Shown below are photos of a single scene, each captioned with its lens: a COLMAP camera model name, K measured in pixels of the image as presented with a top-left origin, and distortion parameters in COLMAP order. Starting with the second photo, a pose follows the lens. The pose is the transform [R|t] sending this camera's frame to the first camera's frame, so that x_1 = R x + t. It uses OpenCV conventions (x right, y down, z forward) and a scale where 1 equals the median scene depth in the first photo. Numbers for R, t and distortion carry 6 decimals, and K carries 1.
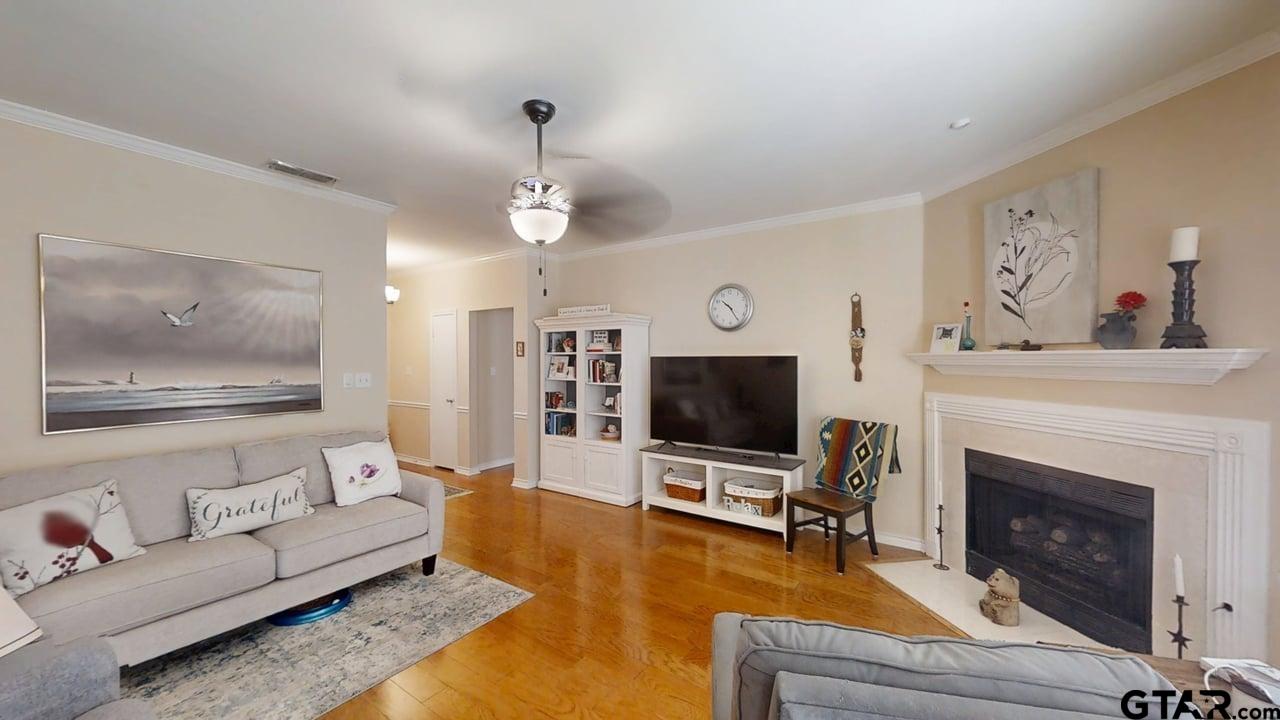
lens RADIAL K [[458.9, 0, 638.3], [0, 458.9, 363.4], [0, 0, 1]] dist [-0.000537, -0.000009]
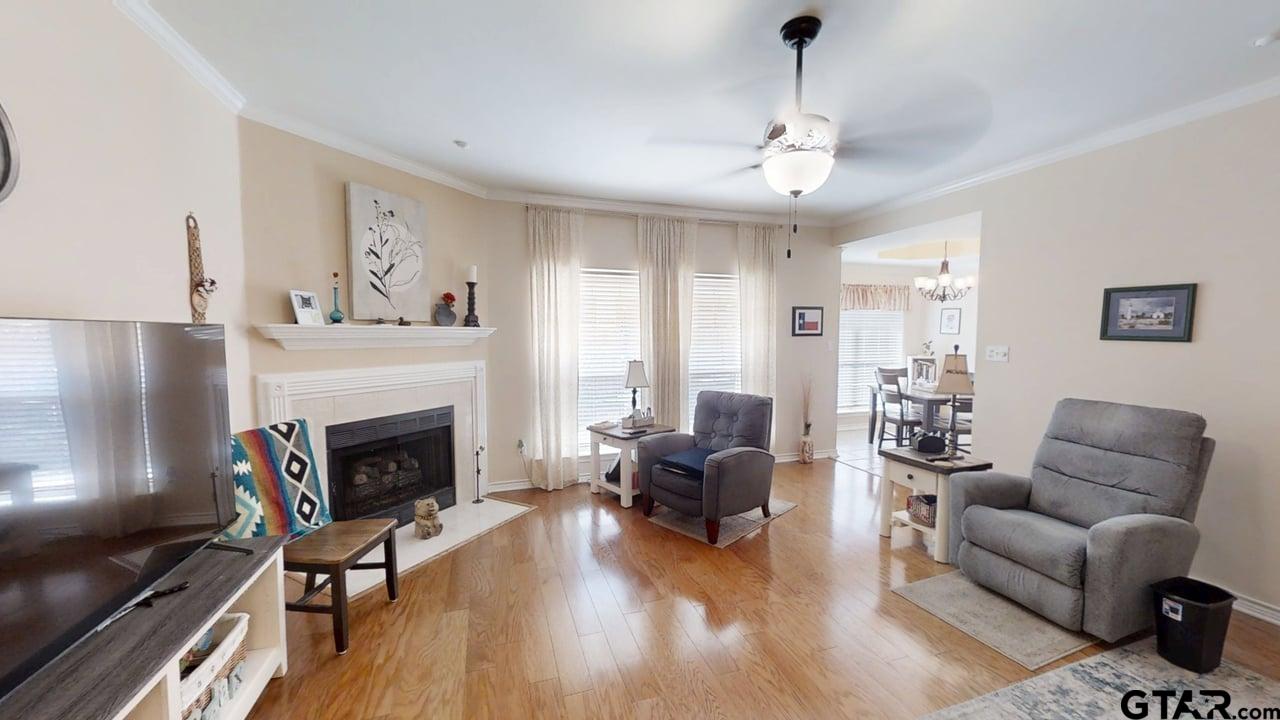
lens RADIAL K [[458.9, 0, 640.7], [0, 458.9, 361.3], [0, 0, 1]] dist [-0.000537, -0.000009]
pose [[-0.783402, -0.033504, 0.620612, -0.437053], [0.008708, 0.997856, 0.064863, -0.006452], [-0.621455, 0.056218, -0.781430, 1.550973]]
